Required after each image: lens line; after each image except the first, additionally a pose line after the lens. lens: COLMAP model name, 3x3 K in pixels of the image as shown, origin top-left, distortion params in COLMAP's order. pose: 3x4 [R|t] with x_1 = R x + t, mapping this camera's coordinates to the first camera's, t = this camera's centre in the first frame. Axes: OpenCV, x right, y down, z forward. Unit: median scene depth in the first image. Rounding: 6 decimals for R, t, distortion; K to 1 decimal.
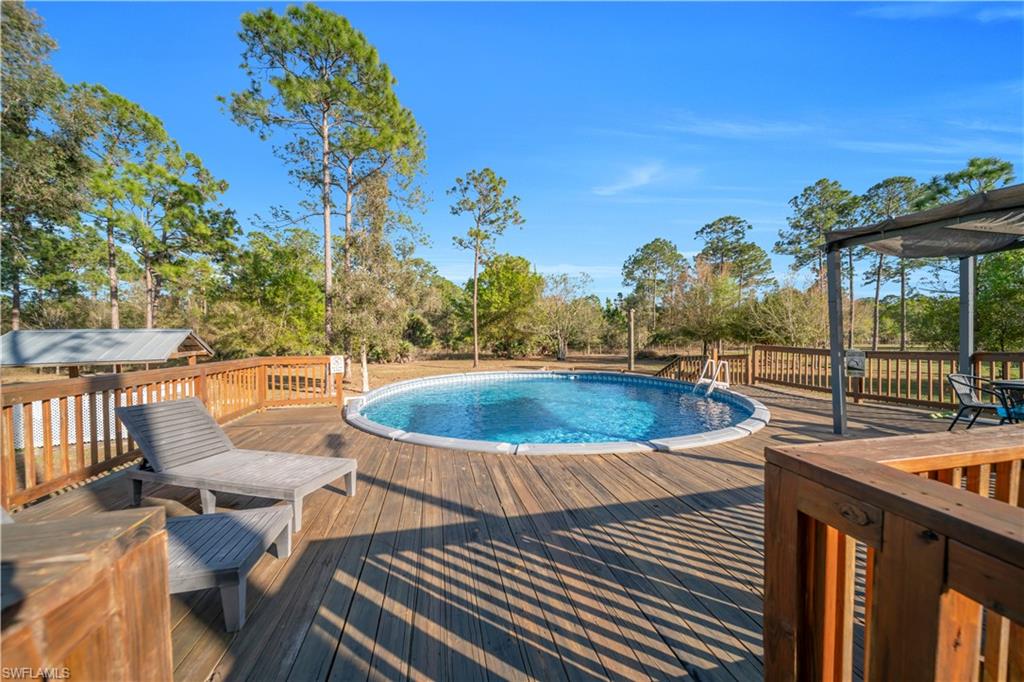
lens RADIAL K [[352.6, 0, 509.8], [0, 352.6, 342.7], [0, 0, 1]] dist [-0.004624, 0.000068]
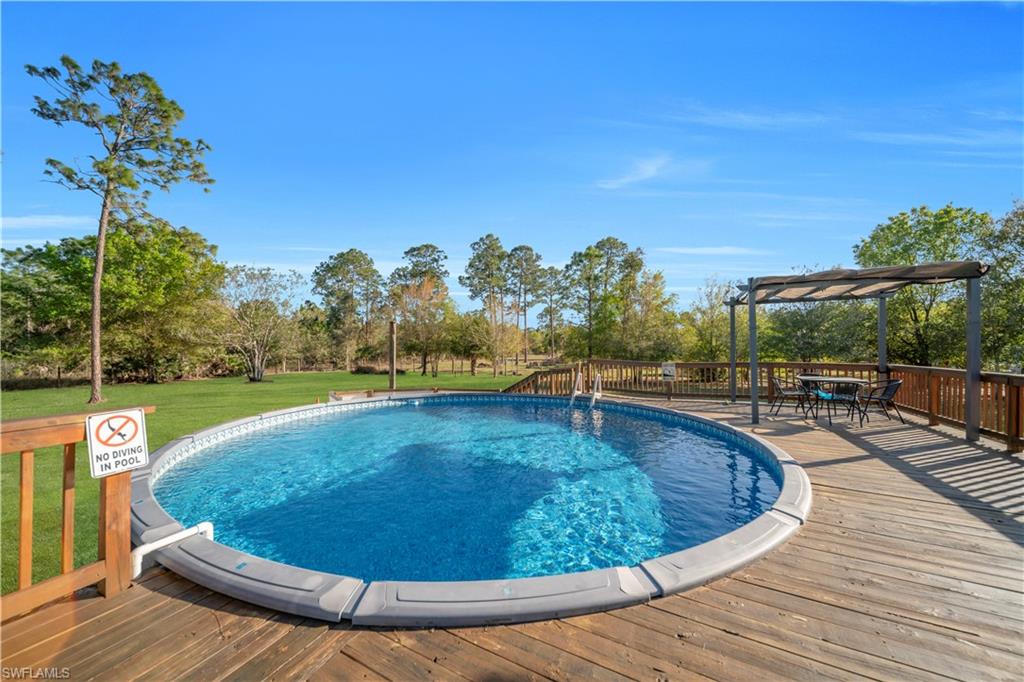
lens RADIAL K [[352.6, 0, 512.5], [0, 352.6, 339.5], [0, 0, 1]] dist [-0.004624, 0.000068]
pose [[0.632215, 0.033811, 0.774055, -0.108855], [0.004391, 0.998875, -0.047217, -0.001308], [-0.774780, 0.033250, 0.631356, 0.122466]]
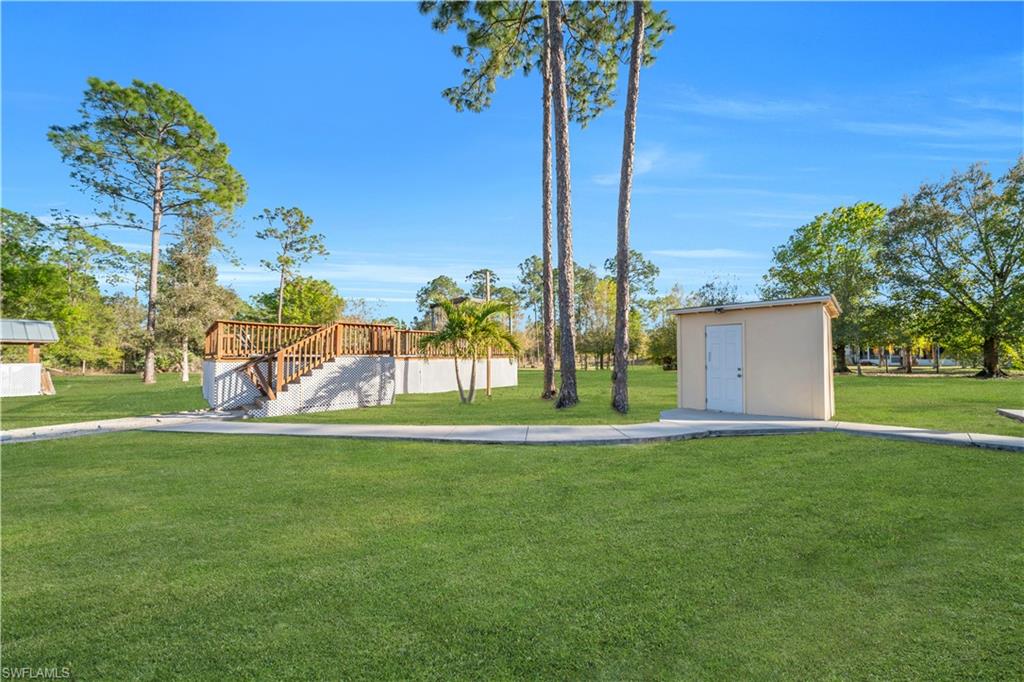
lens RADIAL K [[352.6, 0, 513.0], [0, 352.6, 346.0], [0, 0, 1]] dist [-0.004624, 0.000068]
pose [[0.852260, 0.025820, 0.522481, -0.044876], [0.003749, 0.998454, -0.055457, 0.051105], [-0.523105, 0.049222, 0.850846, -0.386941]]
